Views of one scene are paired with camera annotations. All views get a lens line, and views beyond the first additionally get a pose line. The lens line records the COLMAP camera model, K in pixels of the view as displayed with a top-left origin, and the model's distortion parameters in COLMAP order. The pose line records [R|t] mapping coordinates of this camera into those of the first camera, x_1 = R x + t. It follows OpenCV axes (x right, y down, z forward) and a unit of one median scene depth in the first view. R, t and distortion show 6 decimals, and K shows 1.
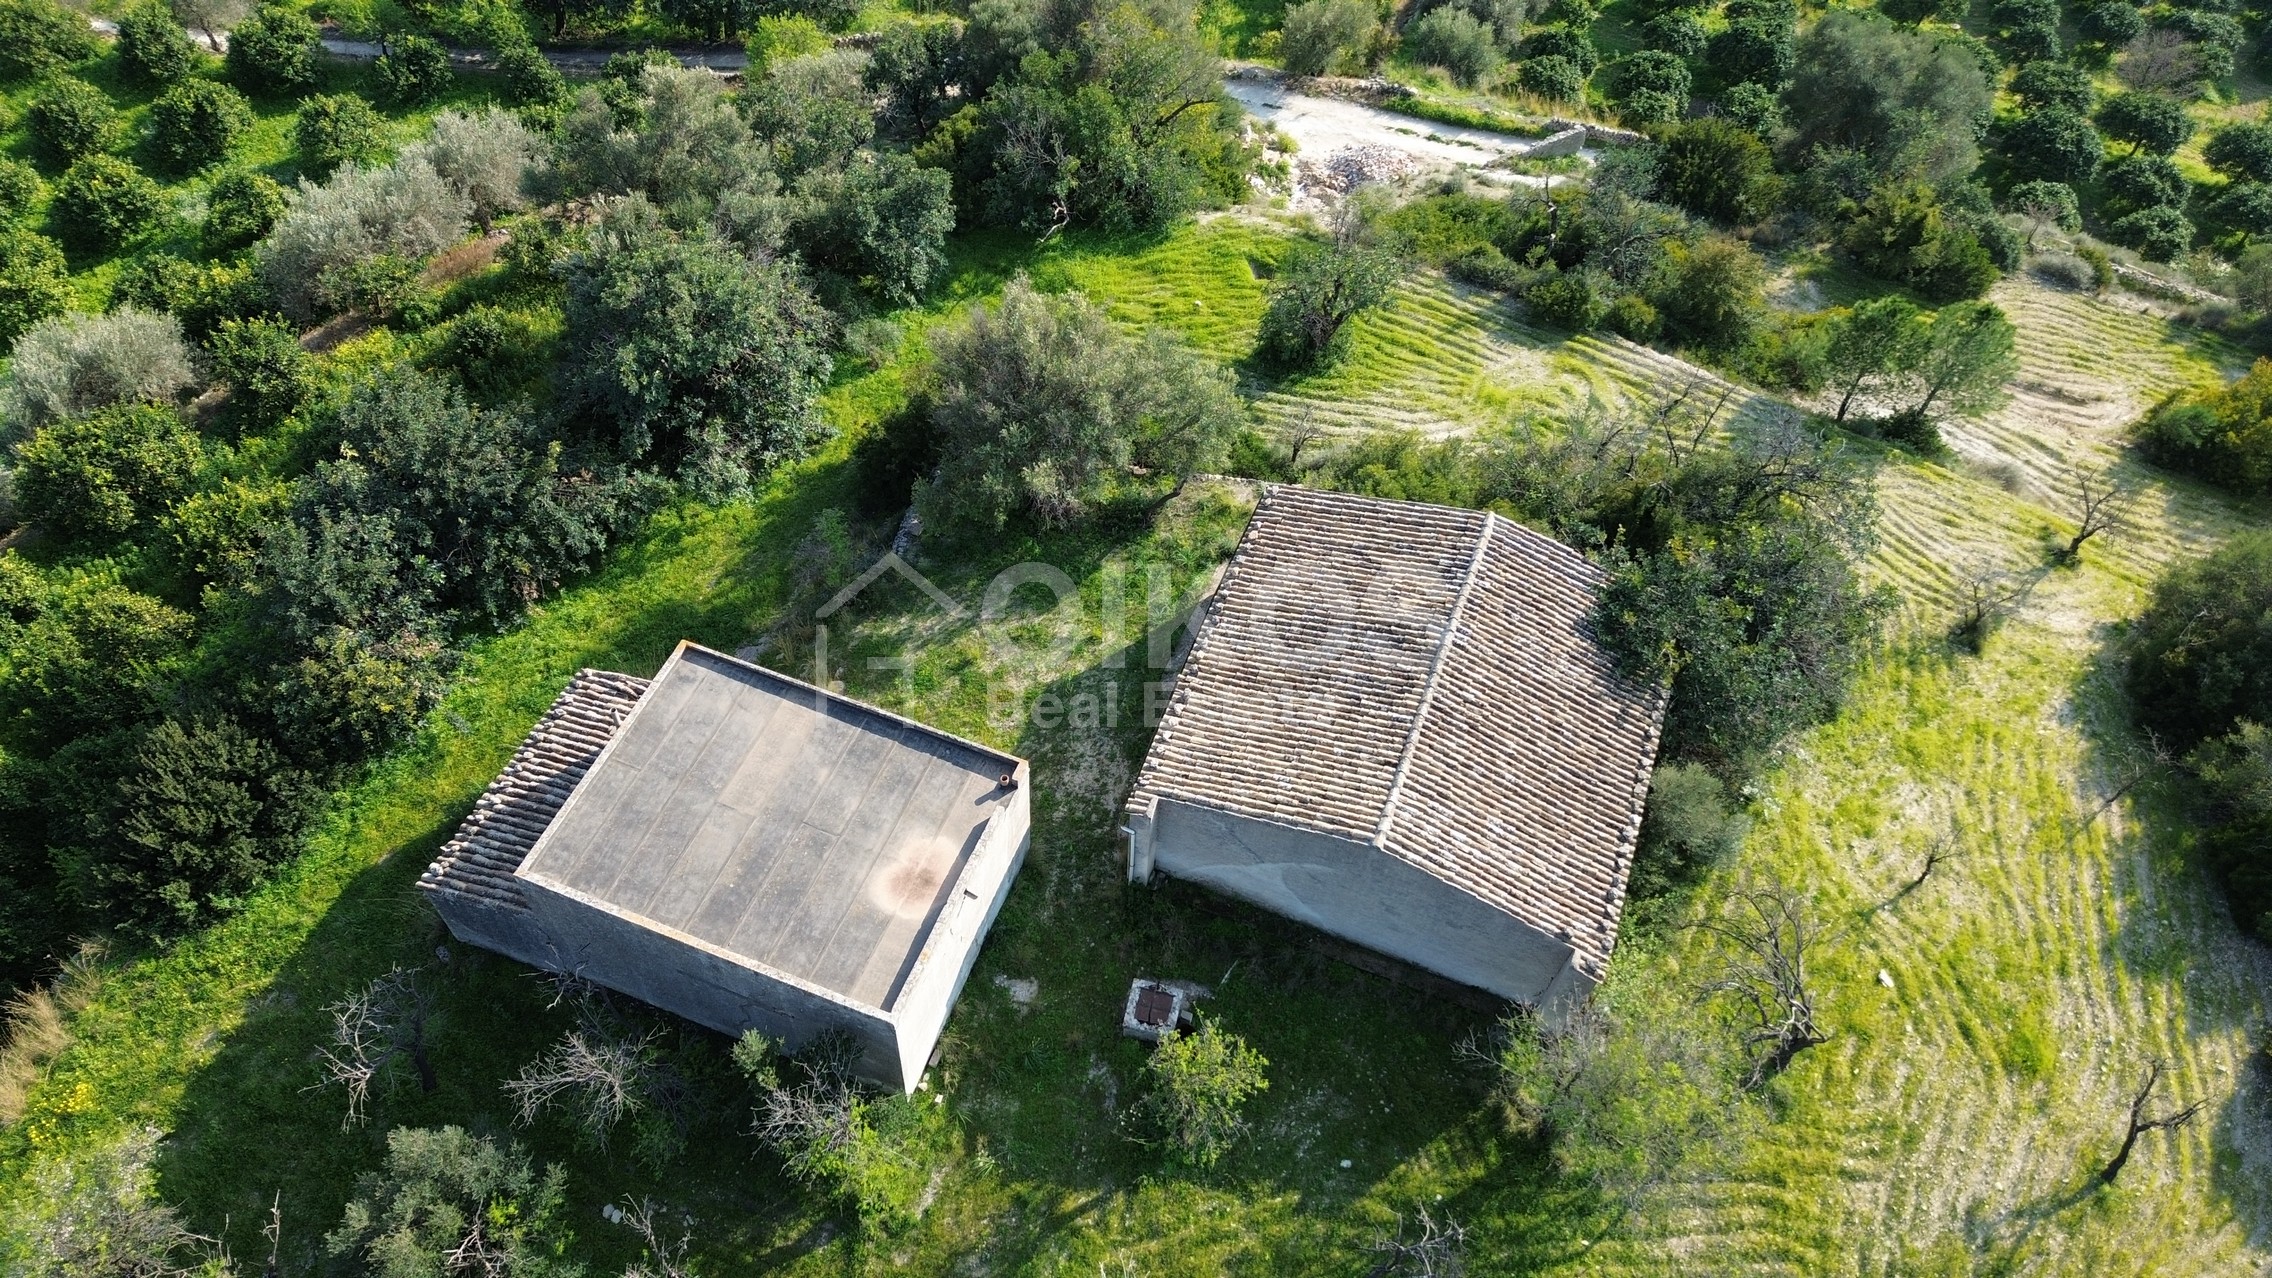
lens RADIAL K [[1611.1, 0, 1133.0], [0, 1611.1, 646.7], [0, 0, 1]] dist [0.072395, -0.063274]
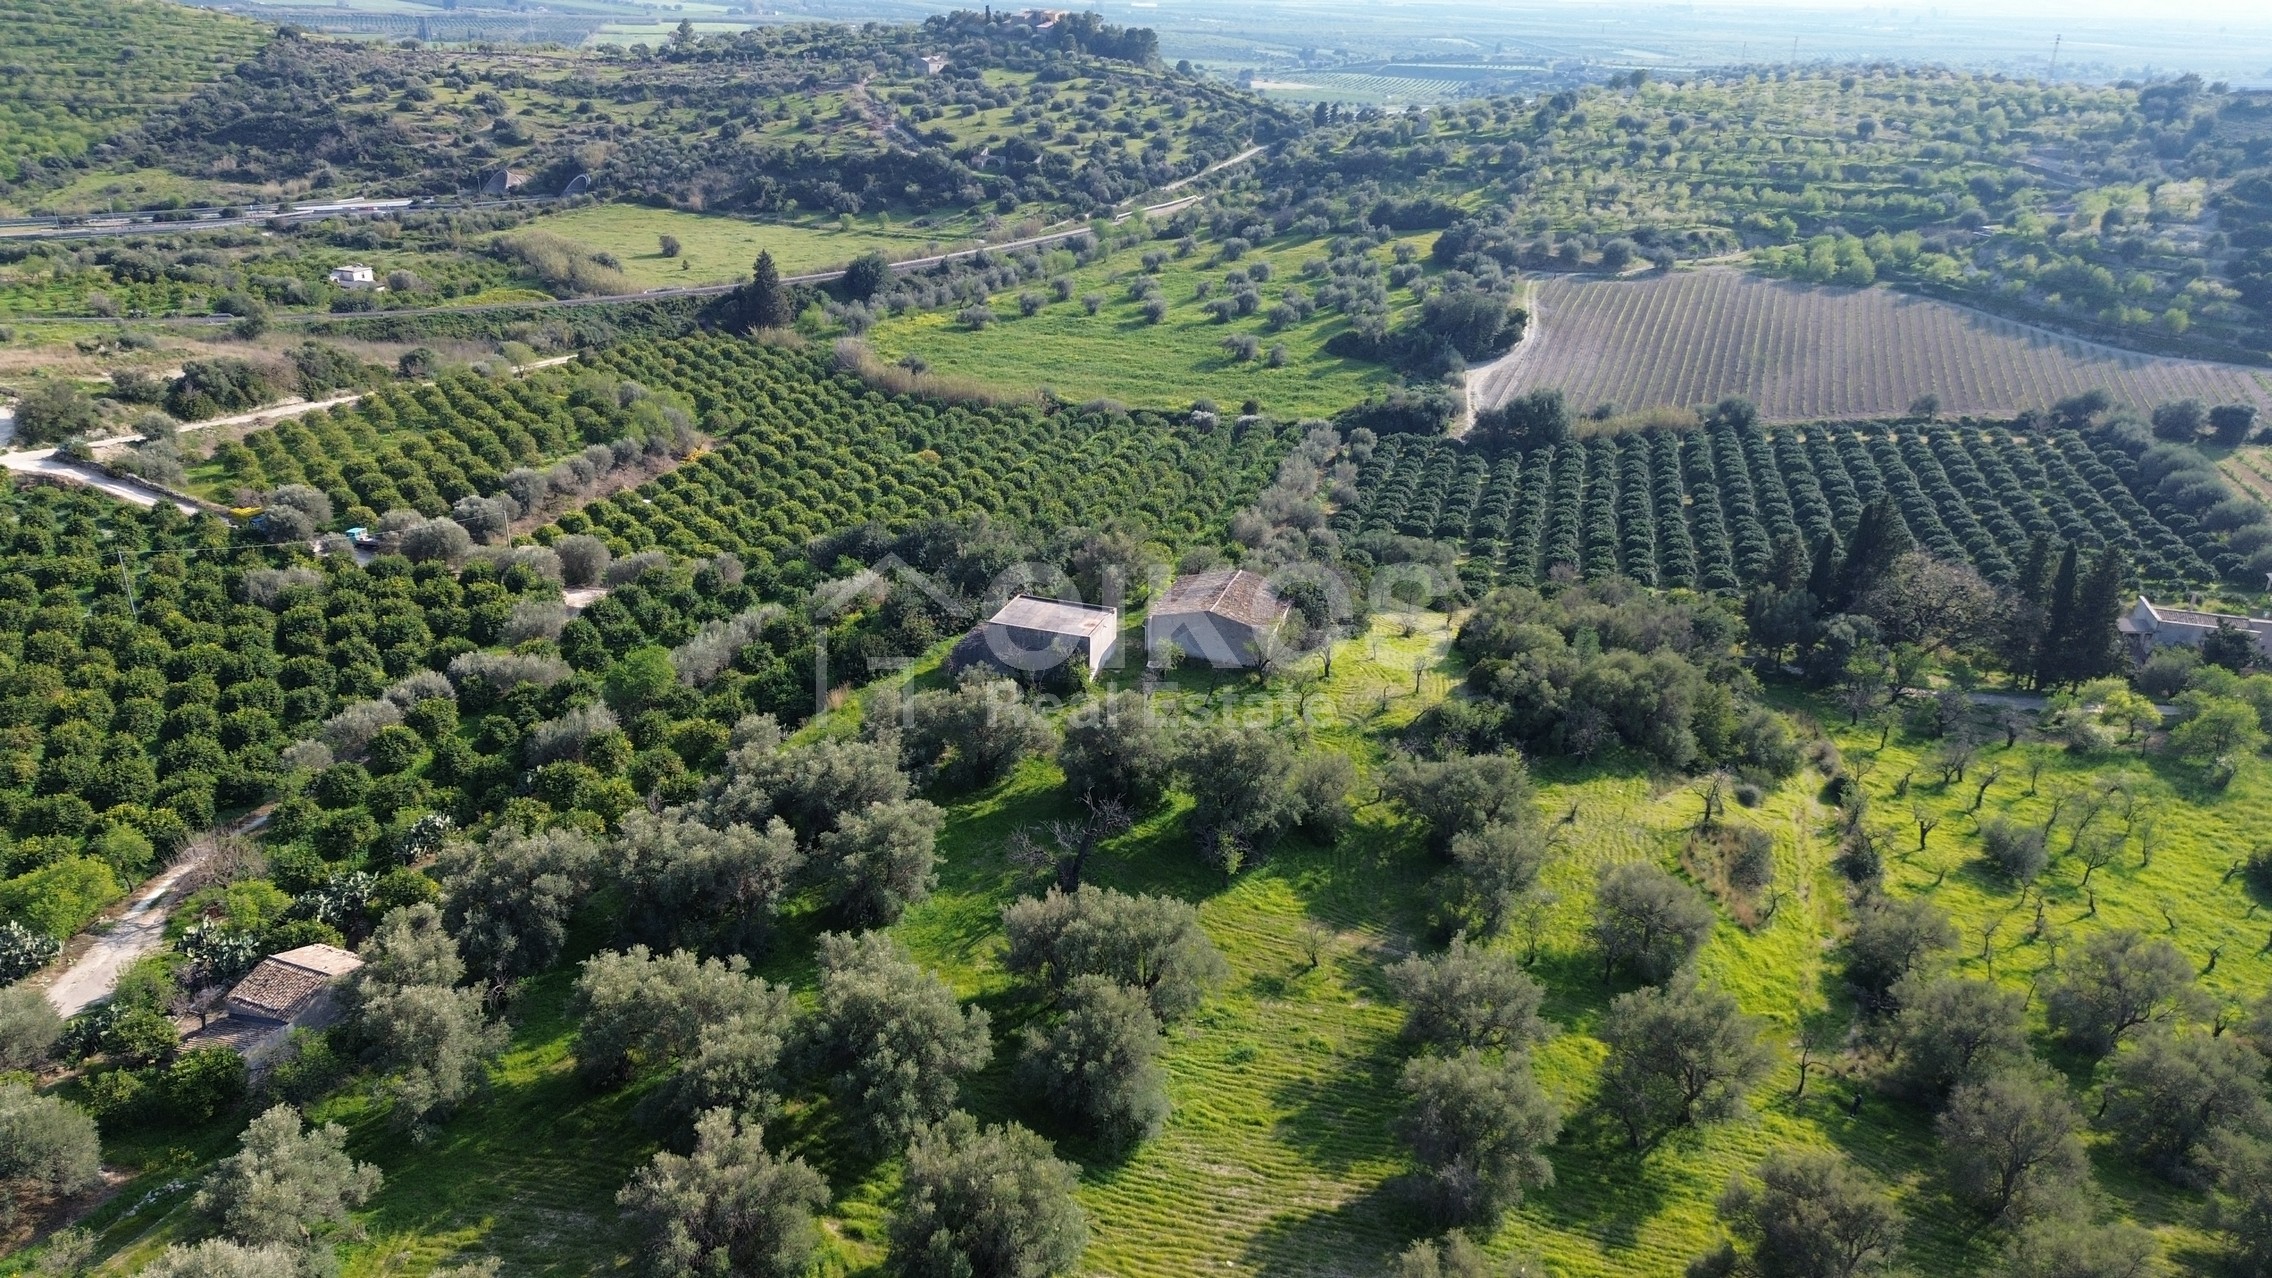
lens RADIAL K [[1611.1, 0, 1138.6], [0, 1611.1, 650.8], [0, 0, 1]] dist [0.072395, -0.063274]
pose [[0.998047, -0.040014, 0.047961, -0.178781], [0.058675, 0.863895, -0.500243, 1.846305], [-0.021417, 0.502080, 0.864556, -1.971442]]
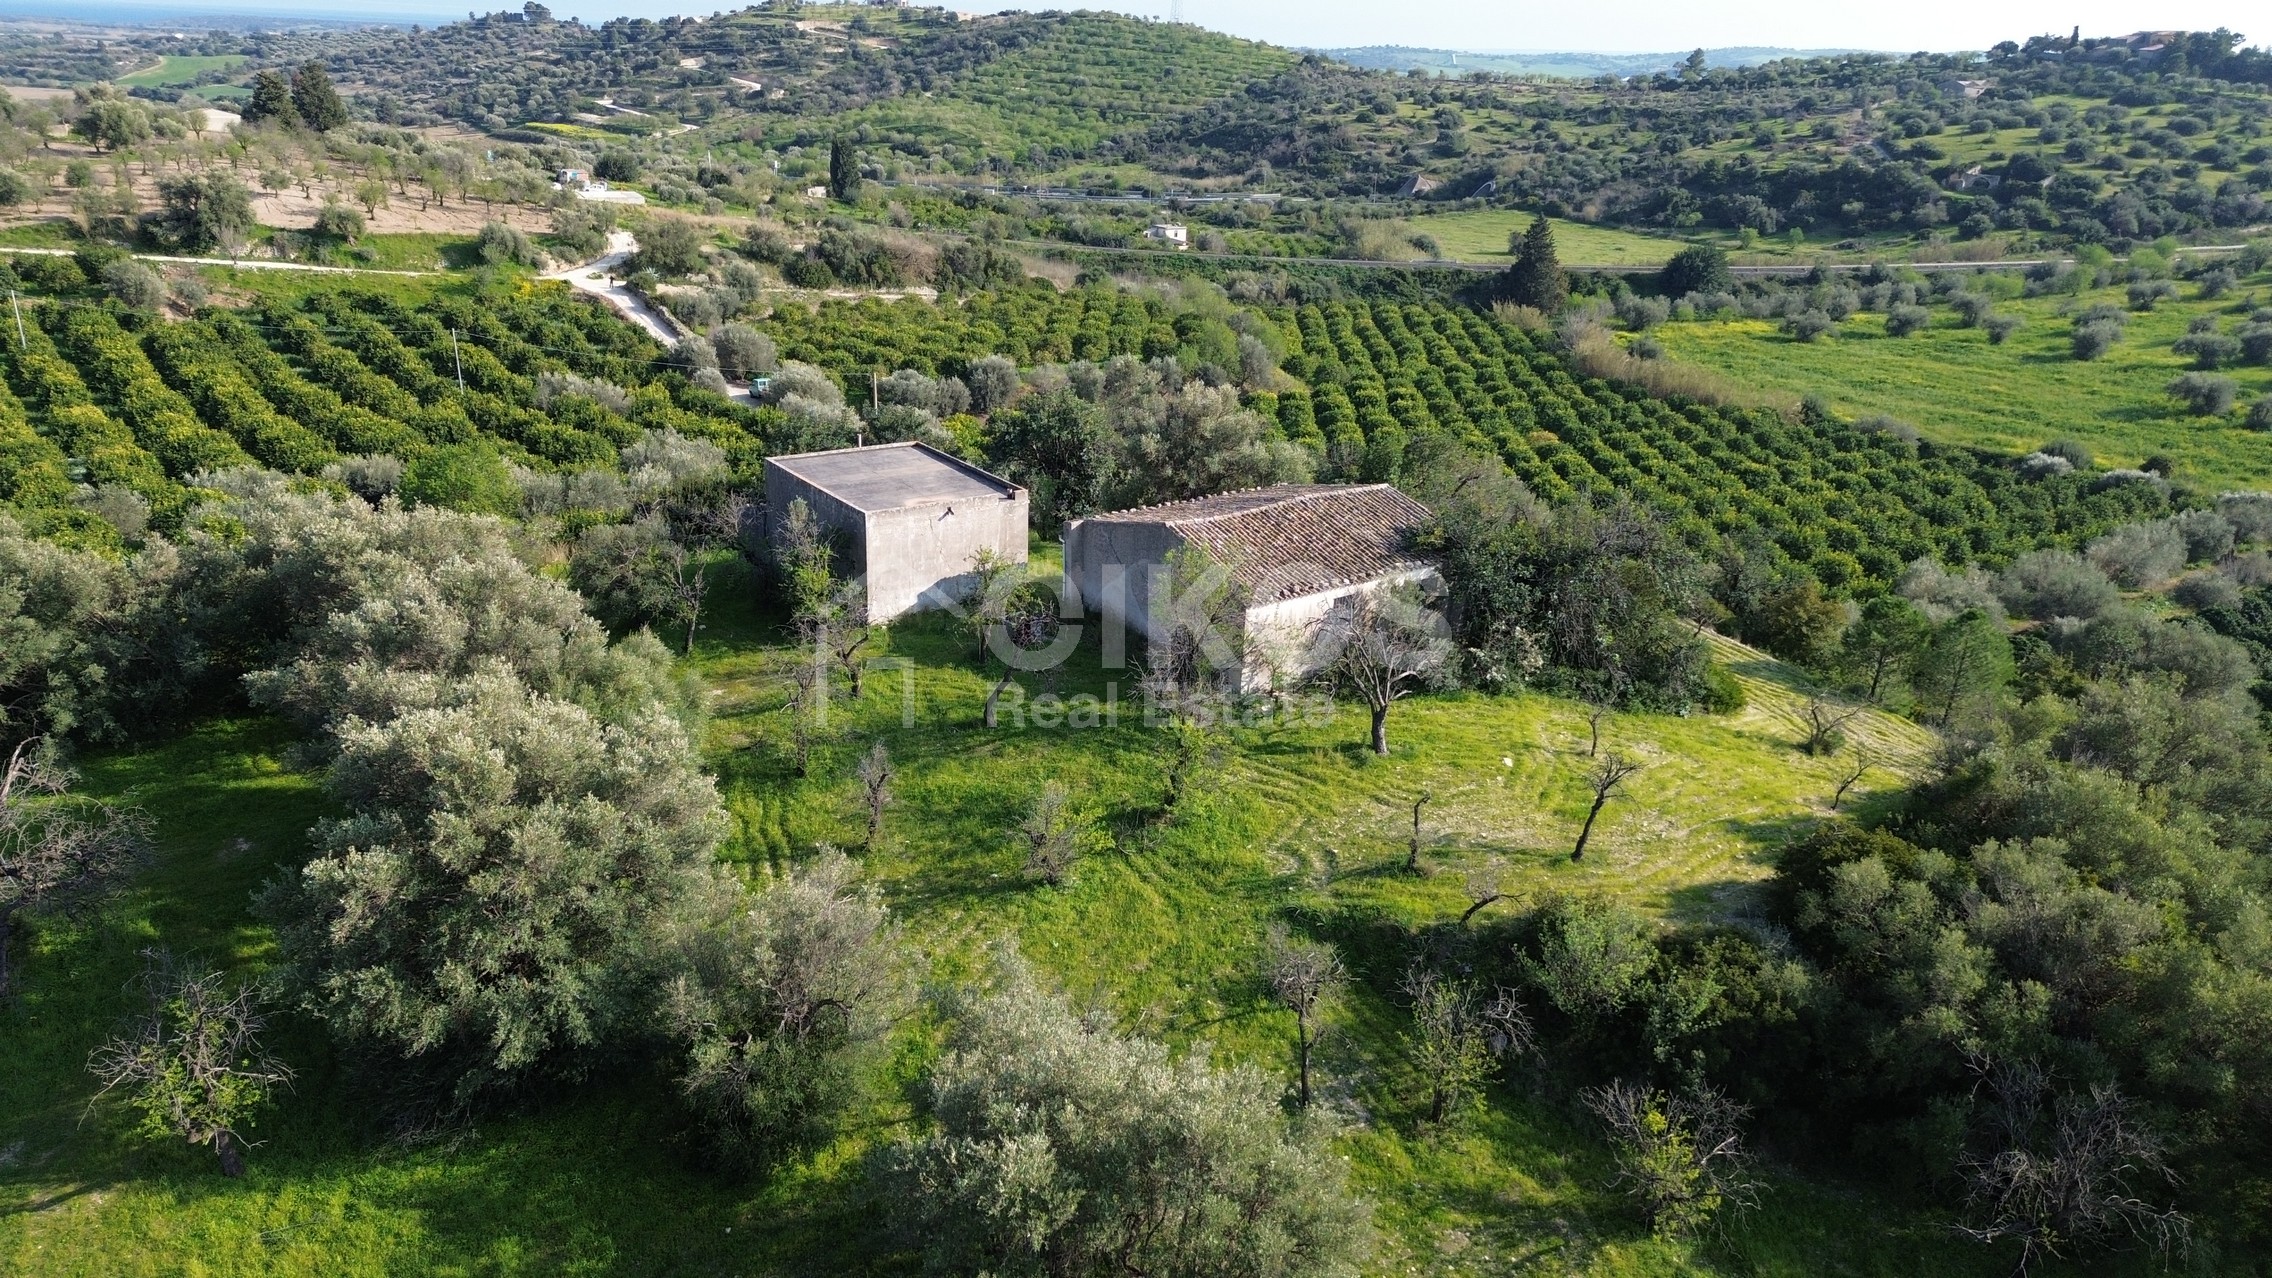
lens RADIAL K [[1611.1, 0, 1136.7], [0, 1611.1, 637.1], [0, 0, 1]] dist [0.072395, -0.063274]
pose [[0.833773, 0.178280, -0.522530, 0.847556], [-0.442960, 0.780941, -0.440360, 0.803994], [0.329558, 0.598621, 0.730099, -0.086211]]
